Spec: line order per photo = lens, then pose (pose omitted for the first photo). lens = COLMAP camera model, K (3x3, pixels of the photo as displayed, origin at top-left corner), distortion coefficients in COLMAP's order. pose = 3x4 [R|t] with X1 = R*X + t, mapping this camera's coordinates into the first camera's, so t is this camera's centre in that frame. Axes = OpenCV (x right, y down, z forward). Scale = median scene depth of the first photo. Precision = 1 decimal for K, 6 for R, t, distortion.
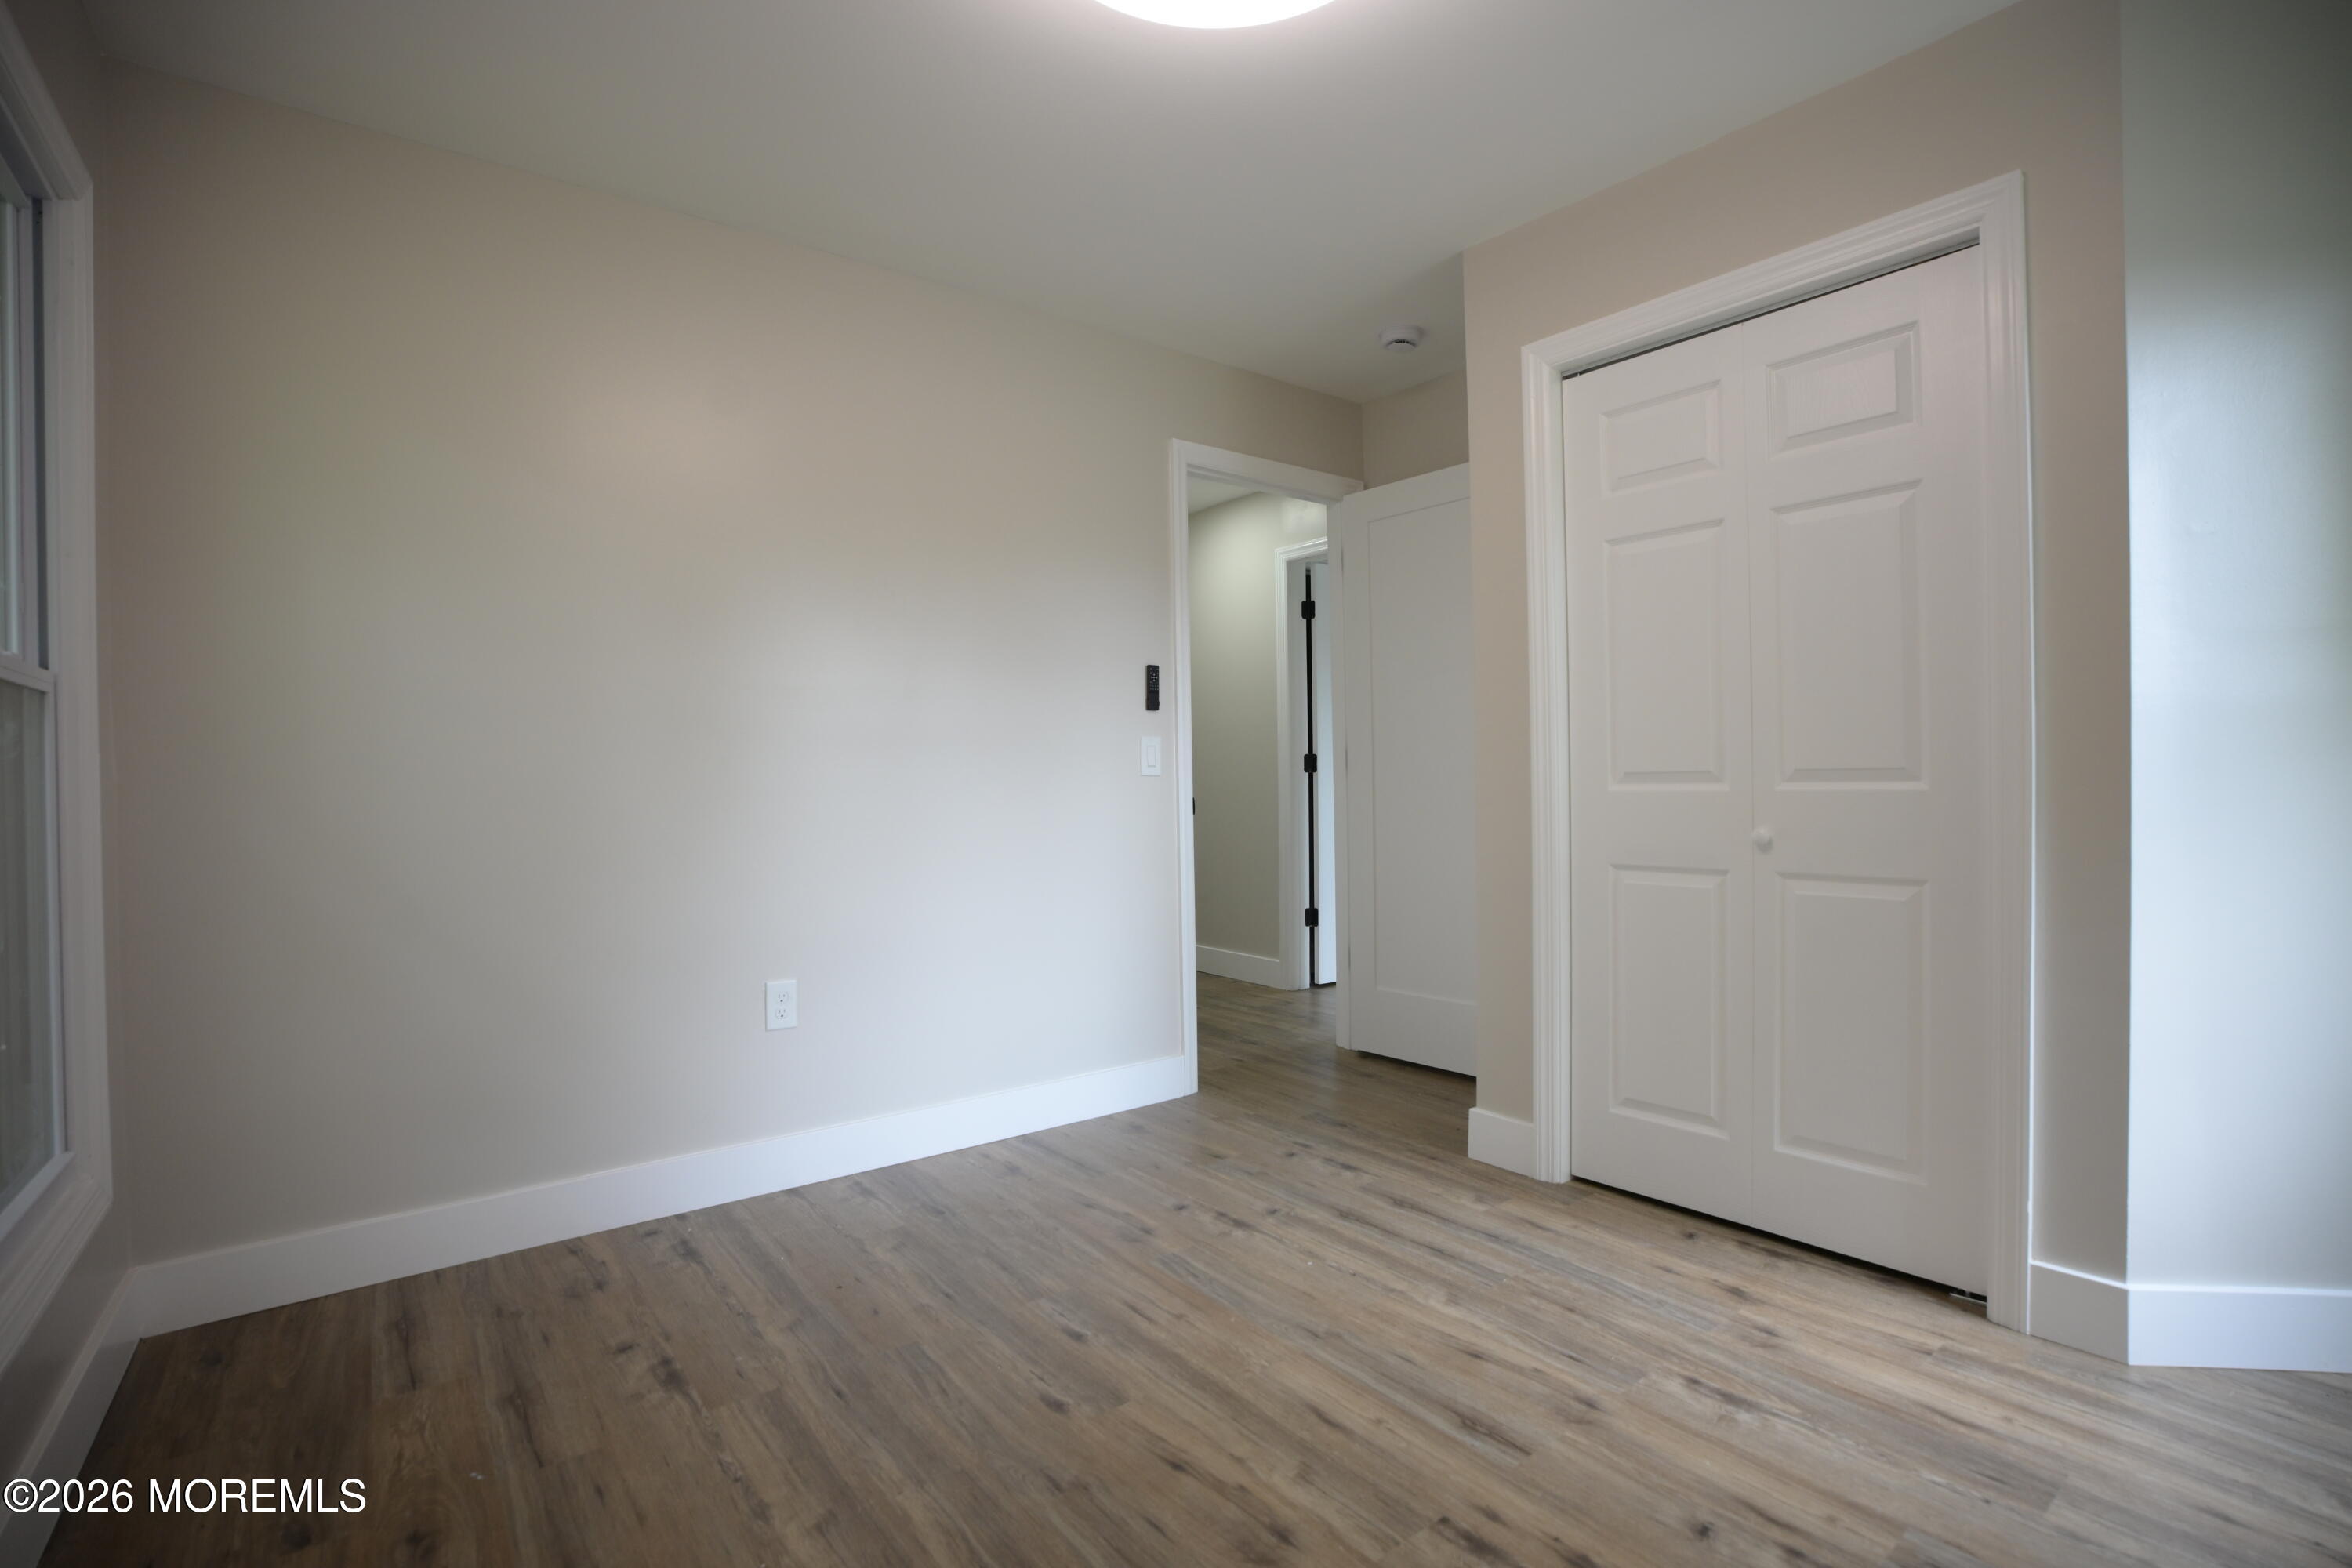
lens RADIAL K [[1070.2, 0, 1161.2], [0, 1070.2, 796.7], [0, 0, 1]] dist [-0.065275, 0.018453]
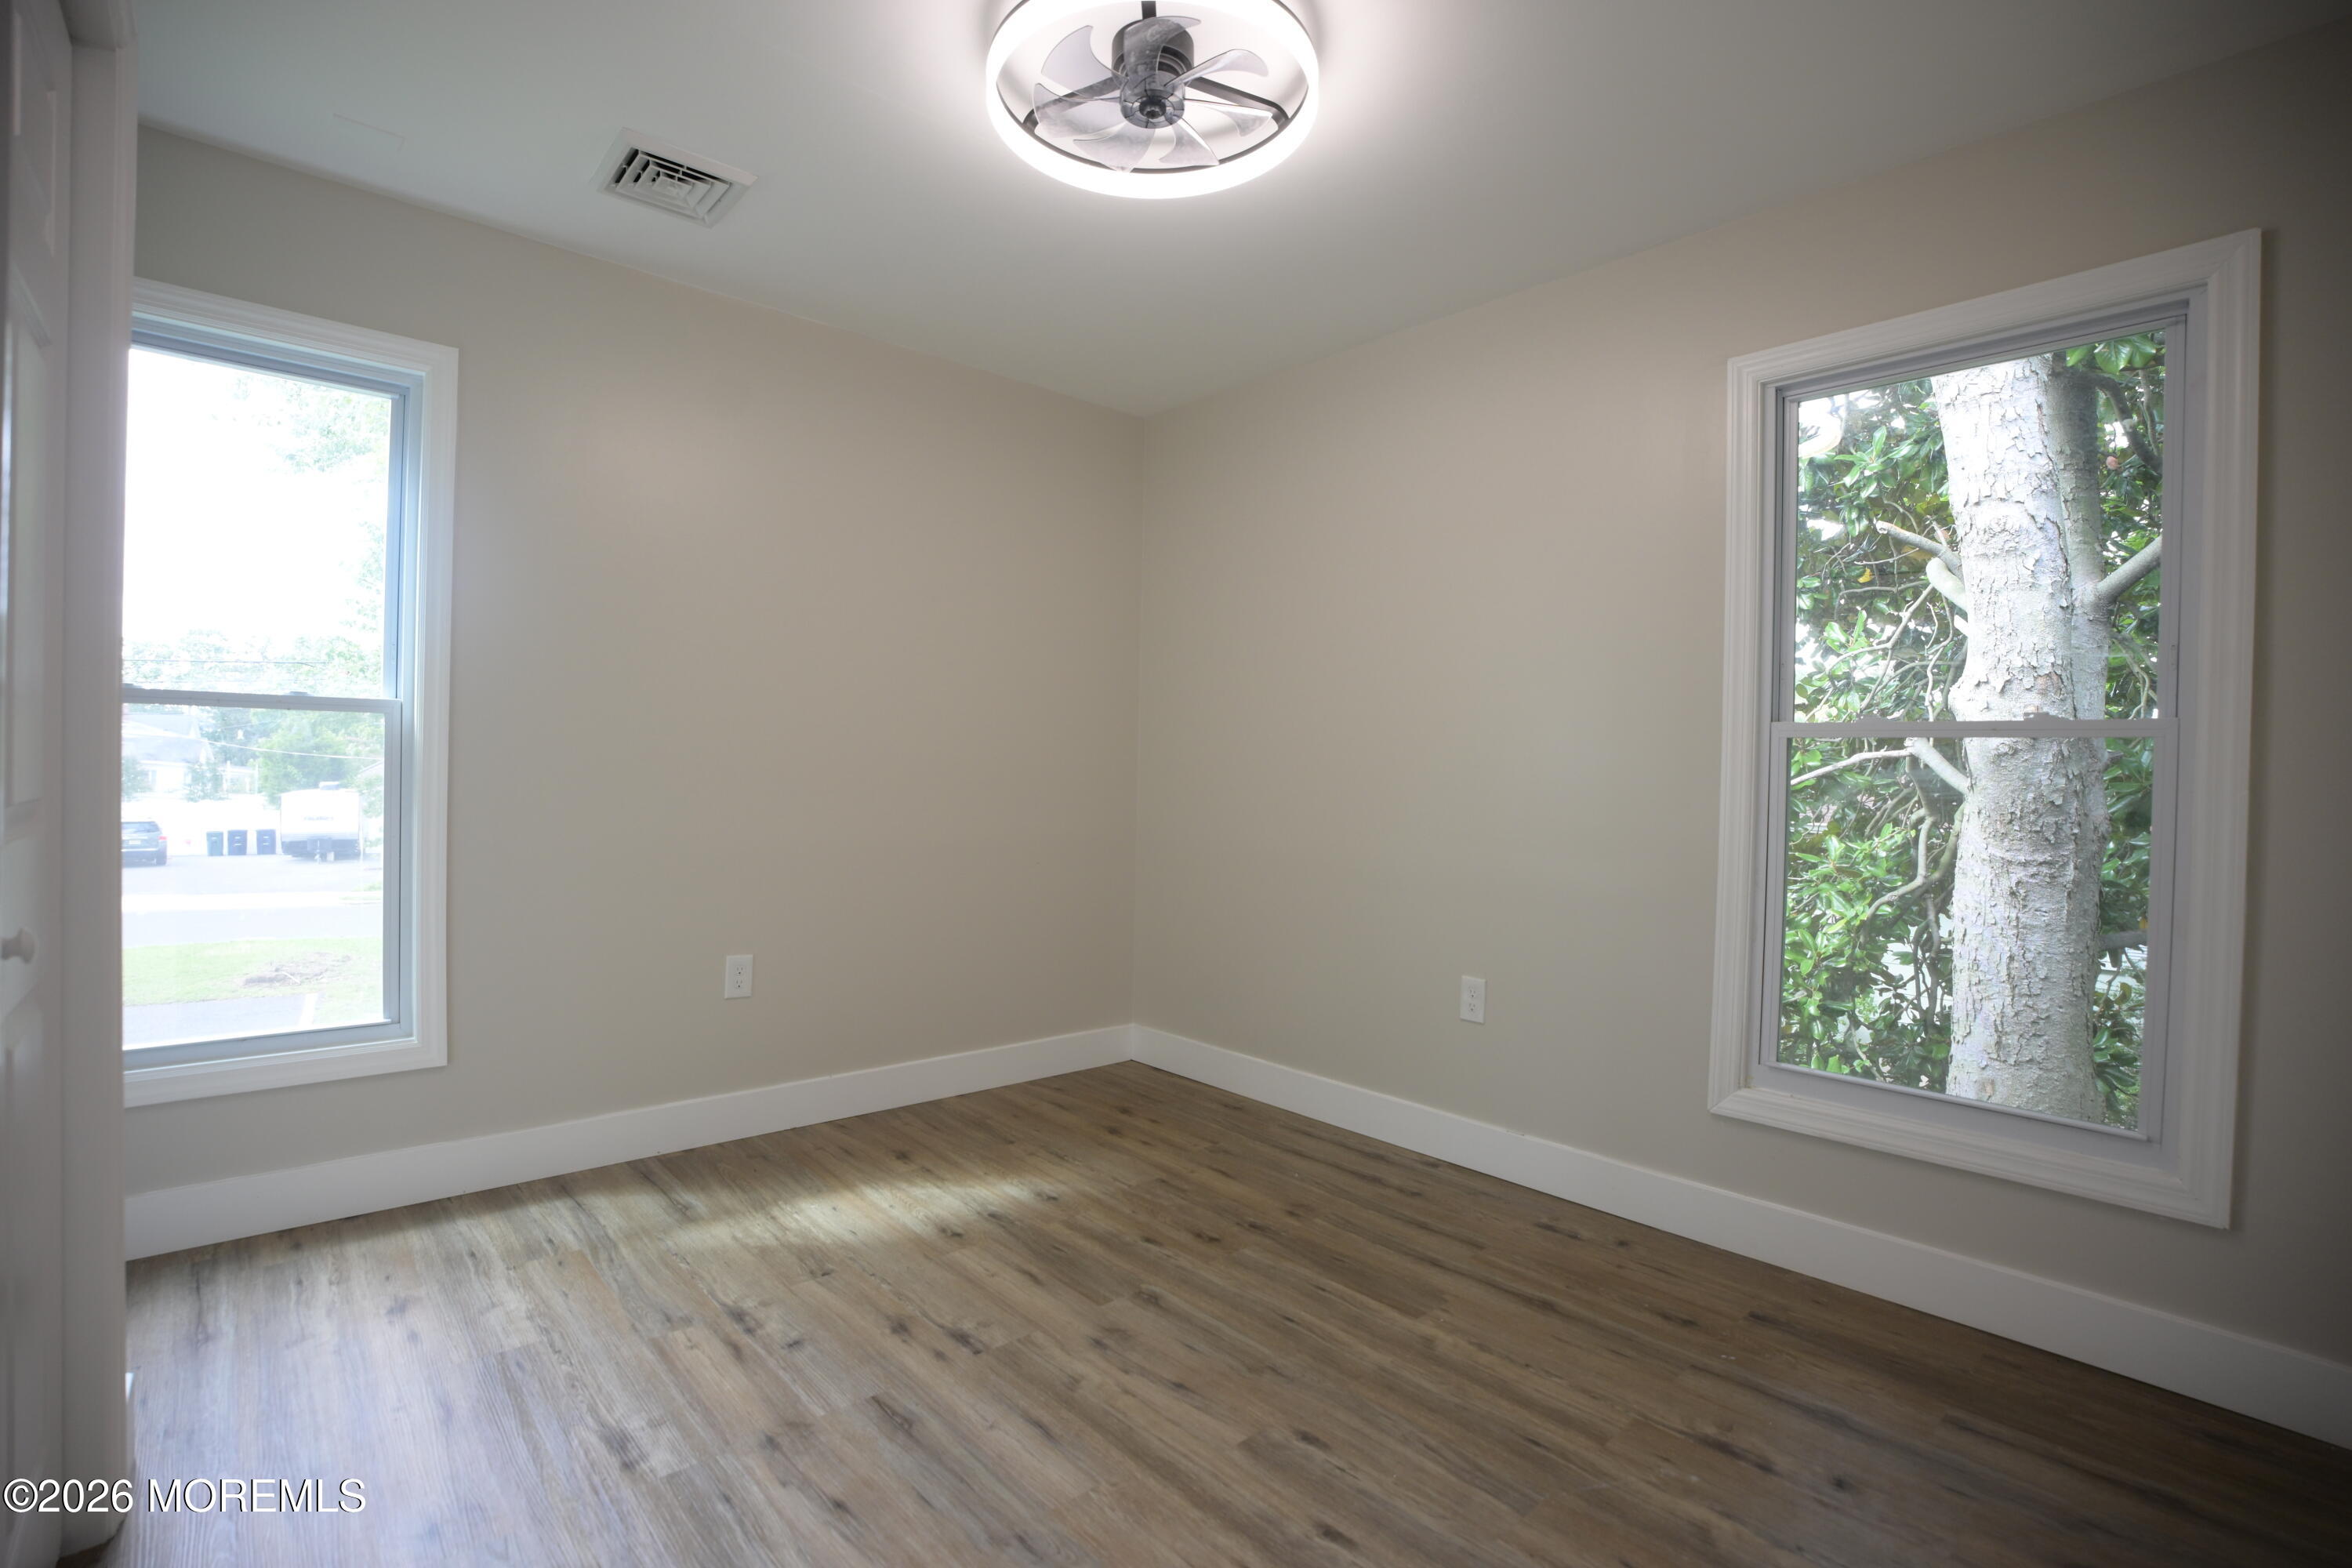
lens RADIAL K [[1070.2, 0, 1161.2], [0, 1070.2, 796.7], [0, 0, 1]] dist [-0.065275, 0.018453]
pose [[-0.996858, -0.005950, -0.078984, 0.125875], [-0.008936, 0.999256, 0.037509, -0.066719], [0.078702, 0.038097, -0.996170, 2.013004]]
